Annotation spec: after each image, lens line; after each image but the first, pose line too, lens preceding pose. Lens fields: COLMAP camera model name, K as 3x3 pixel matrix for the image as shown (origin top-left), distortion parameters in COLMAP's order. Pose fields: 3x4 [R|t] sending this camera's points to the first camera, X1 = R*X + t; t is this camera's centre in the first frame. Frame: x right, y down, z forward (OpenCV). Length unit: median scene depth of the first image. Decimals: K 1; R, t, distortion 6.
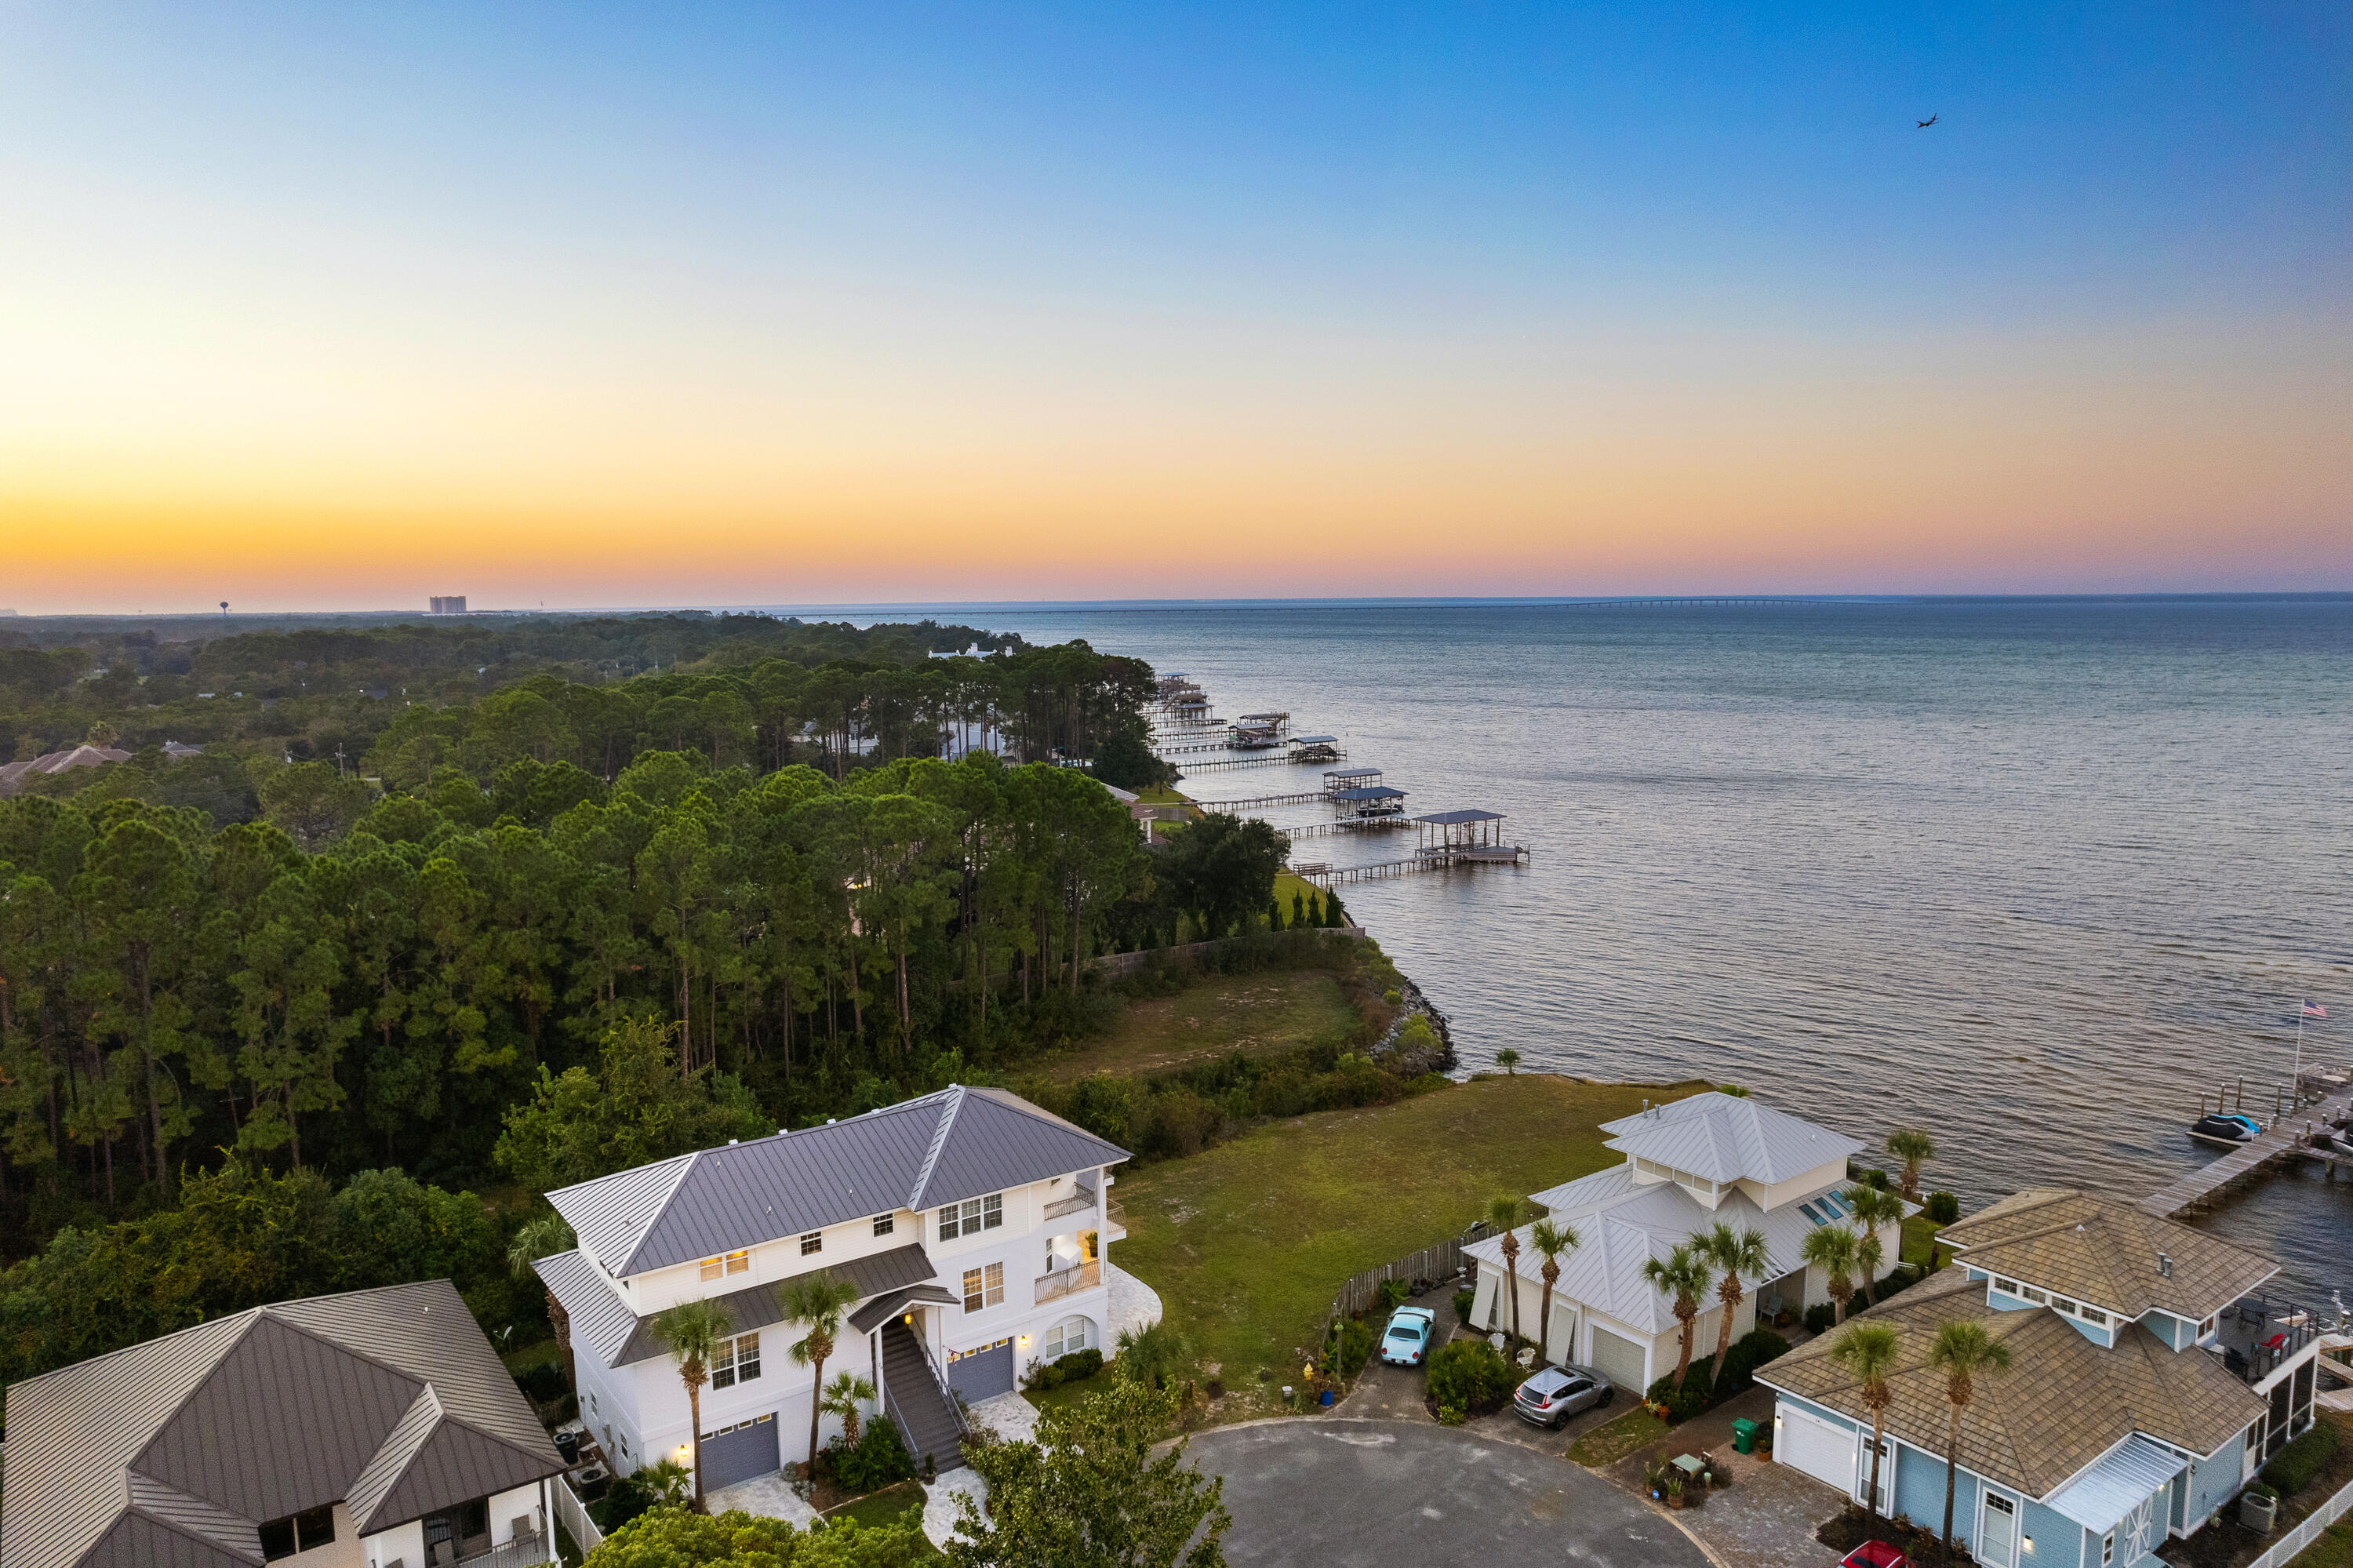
lens RADIAL K [[1528.6, 0, 1146.5], [0, 1528.6, 823.3], [0, 0, 1]] dist [-0.067282, 0.052930]
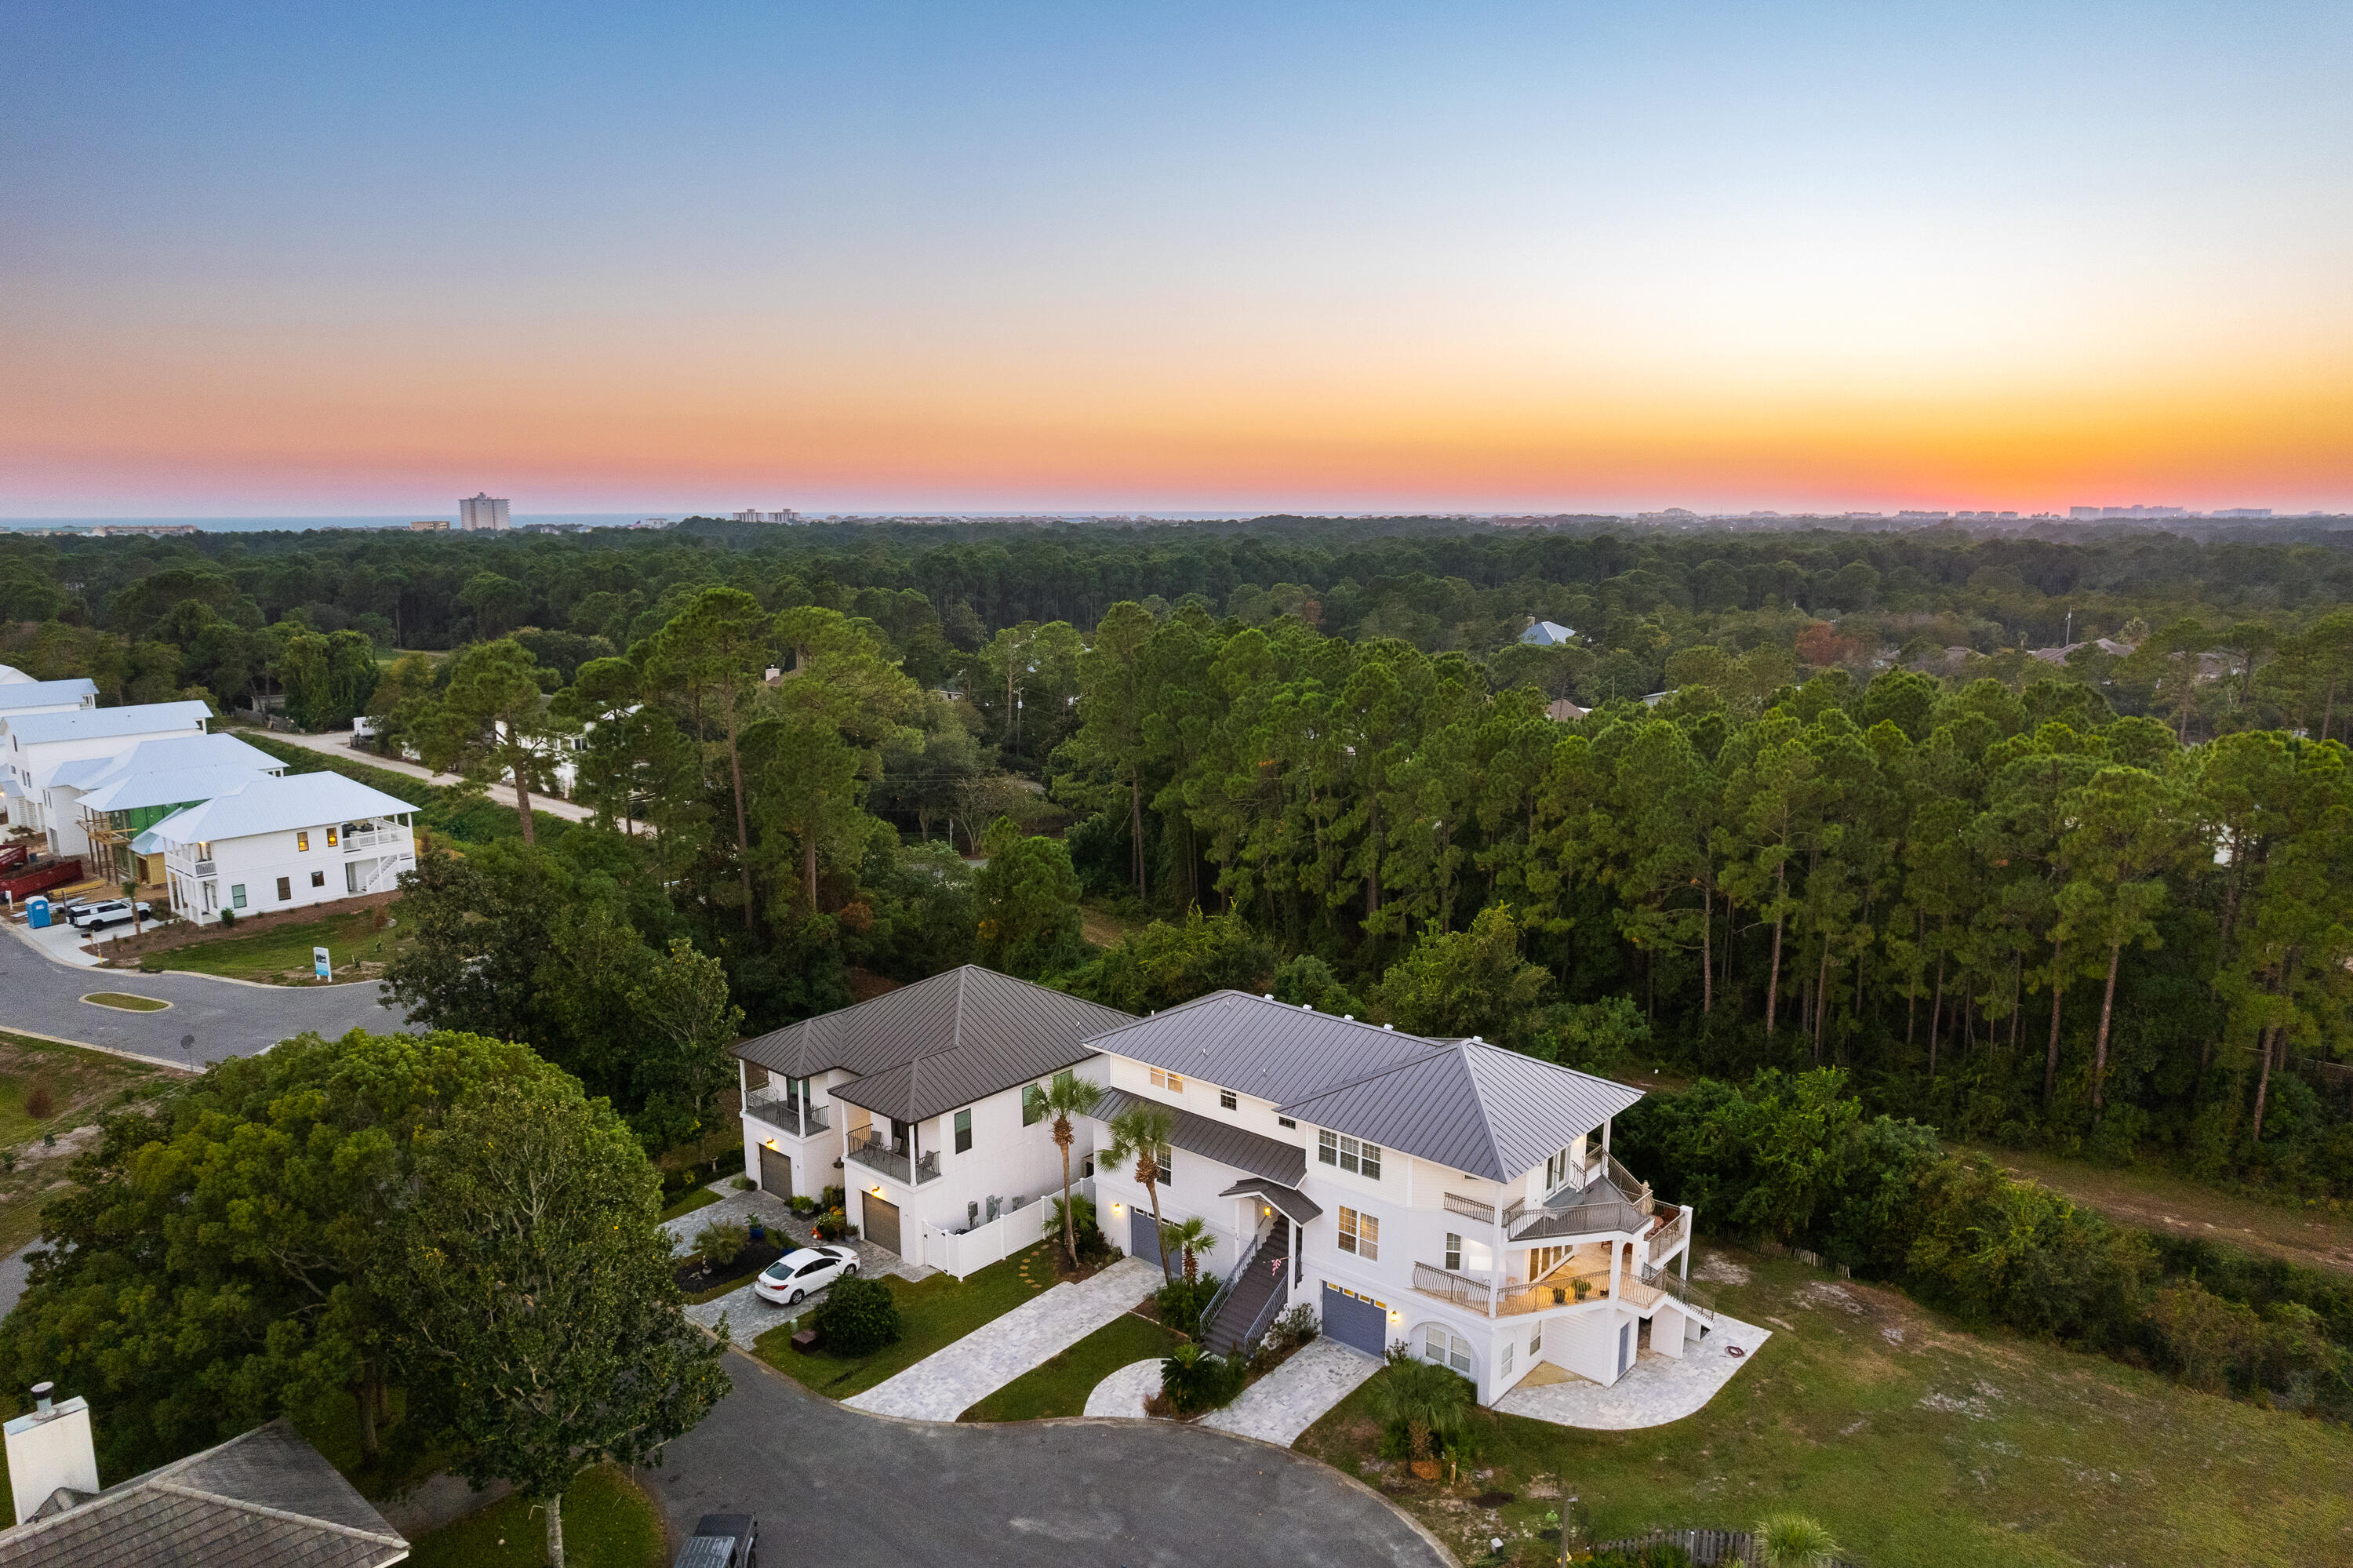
lens RADIAL K [[1528.6, 0, 1184.9], [0, 1528.6, 767.2], [0, 0, 1]] dist [-0.067282, 0.052930]
pose [[0.237994, 0.173368, -0.955669, 0.698163], [-0.127123, 0.981036, 0.146312, -0.101037], [0.962912, 0.086666, 0.255519, 0.607457]]
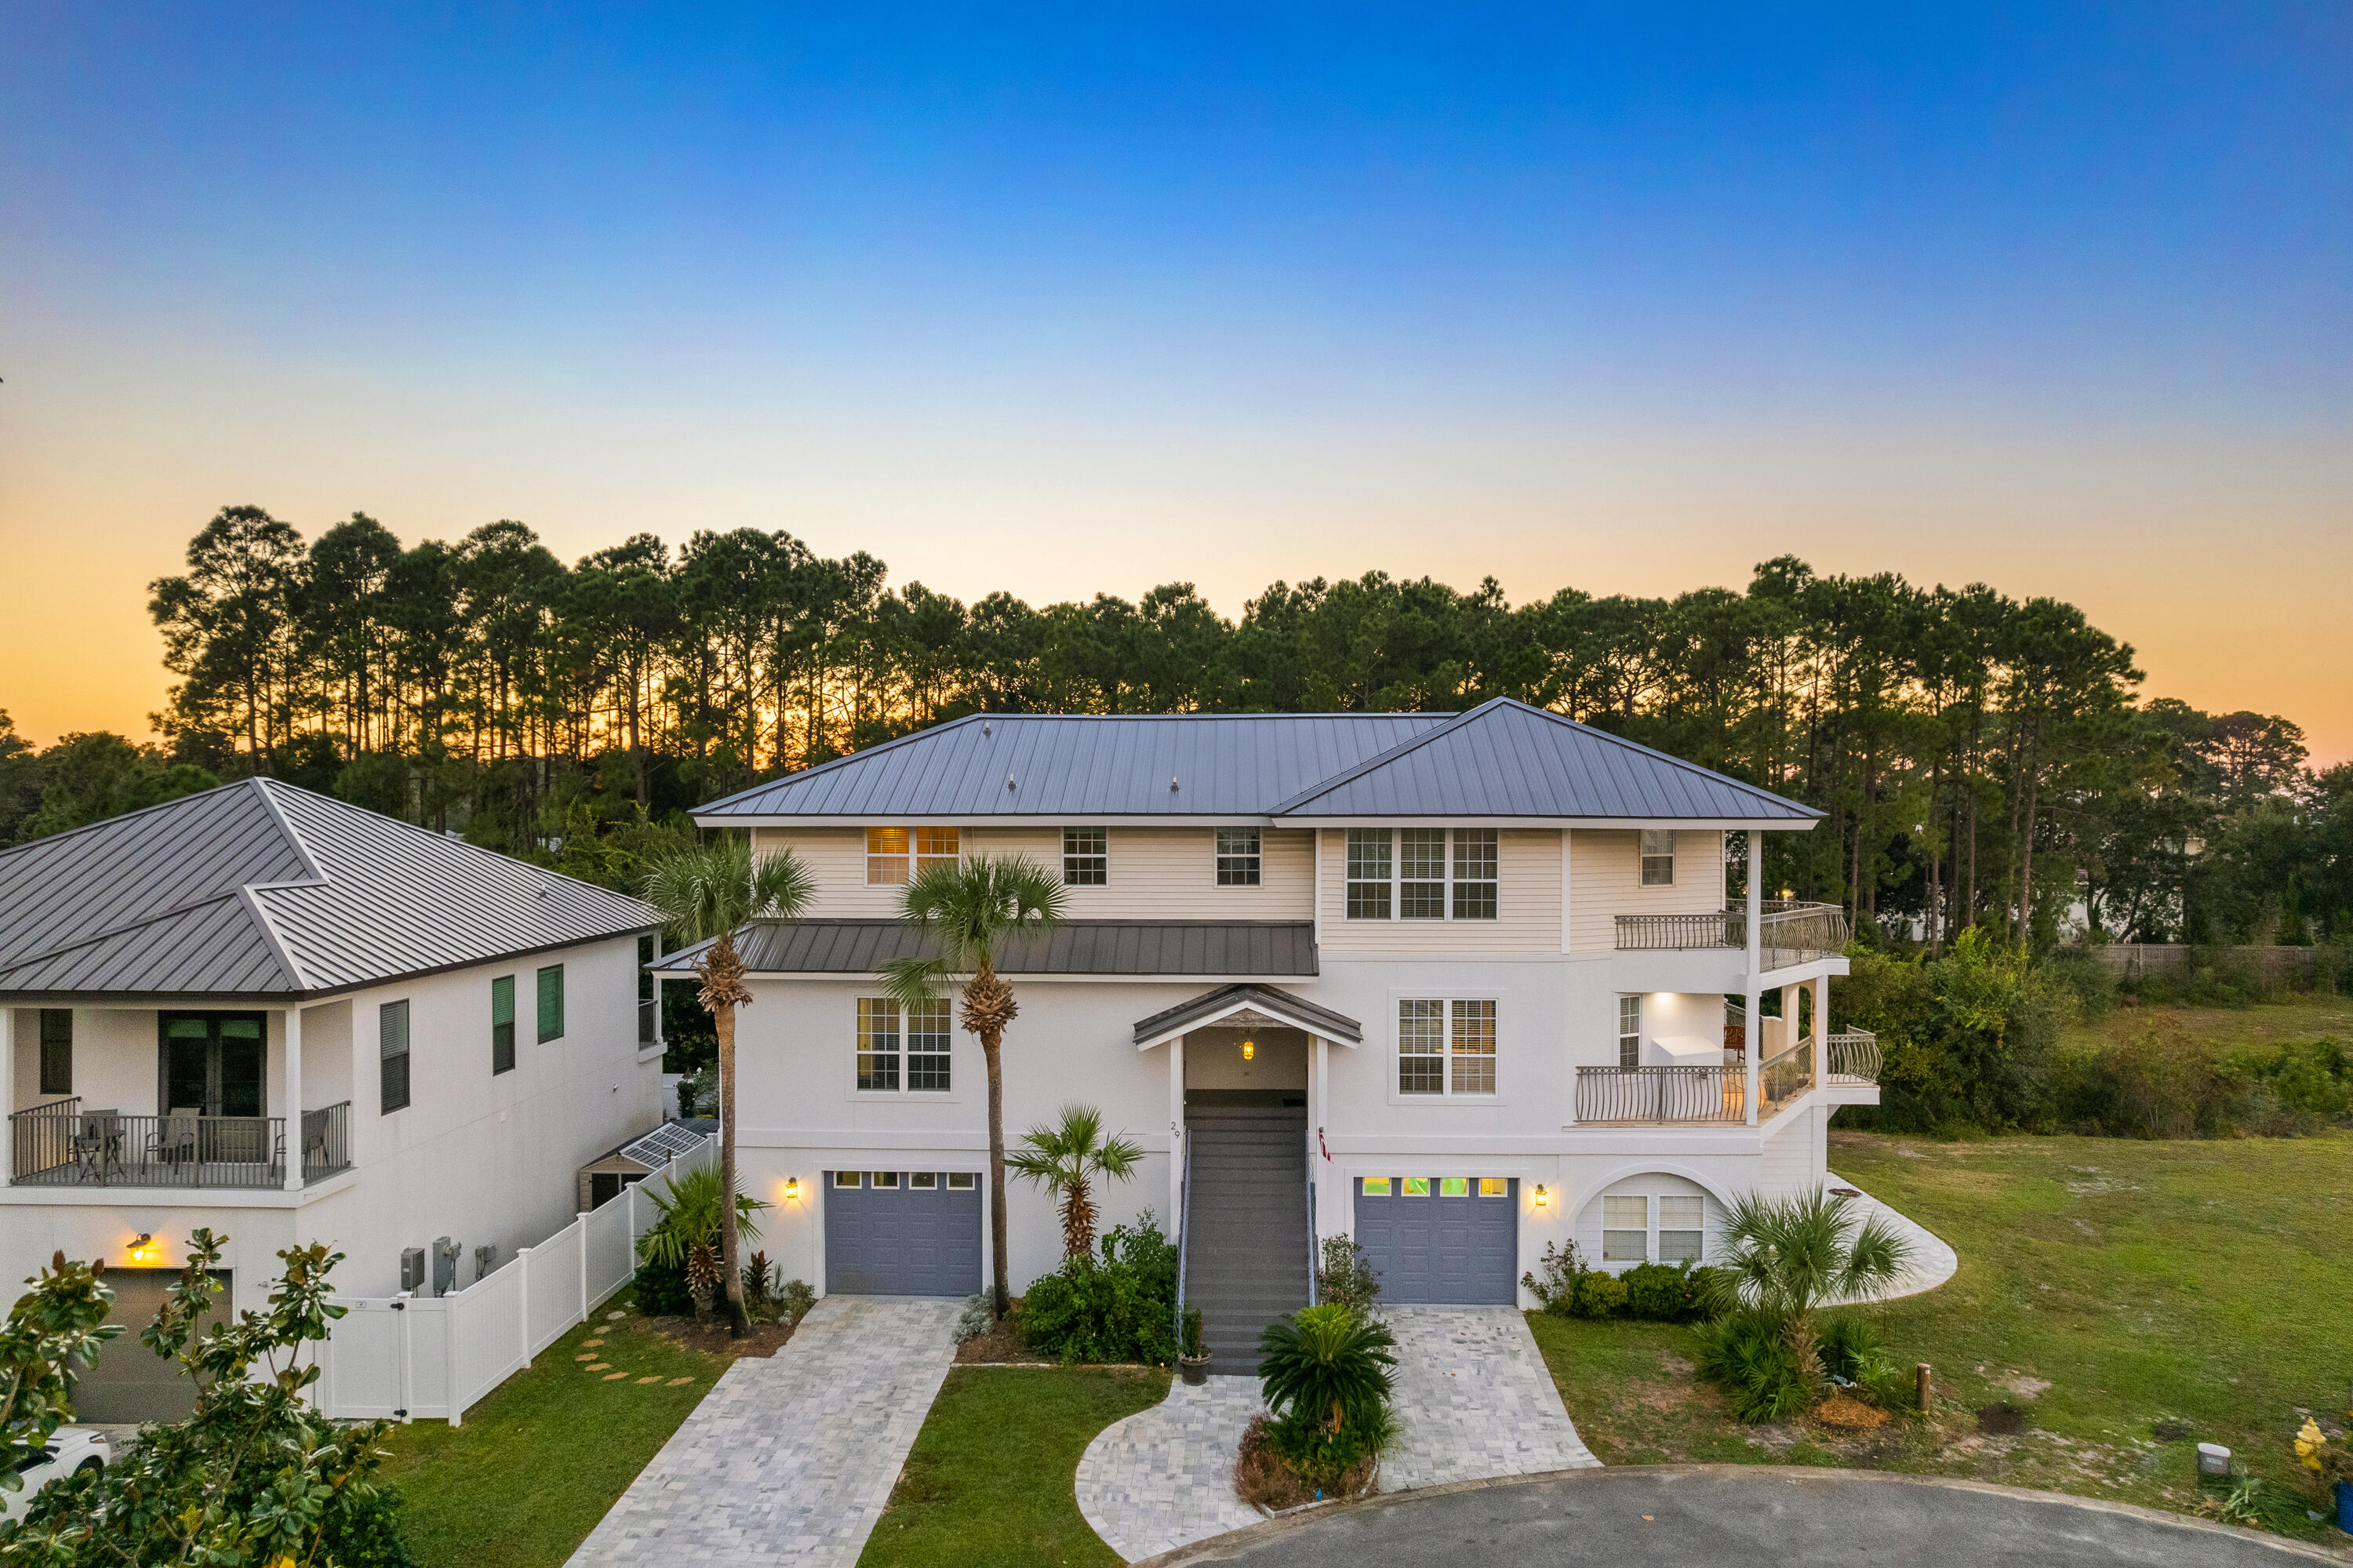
lens RADIAL K [[1528.6, 0, 1179.7], [0, 1528.6, 797.8], [0, 0, 1]] dist [-0.067282, 0.052930]
pose [[0.789975, 0.010367, -0.613052, 0.112353], [-0.092378, 0.990456, -0.102289, 0.275372], [0.606140, 0.137438, 0.783393, 0.549675]]
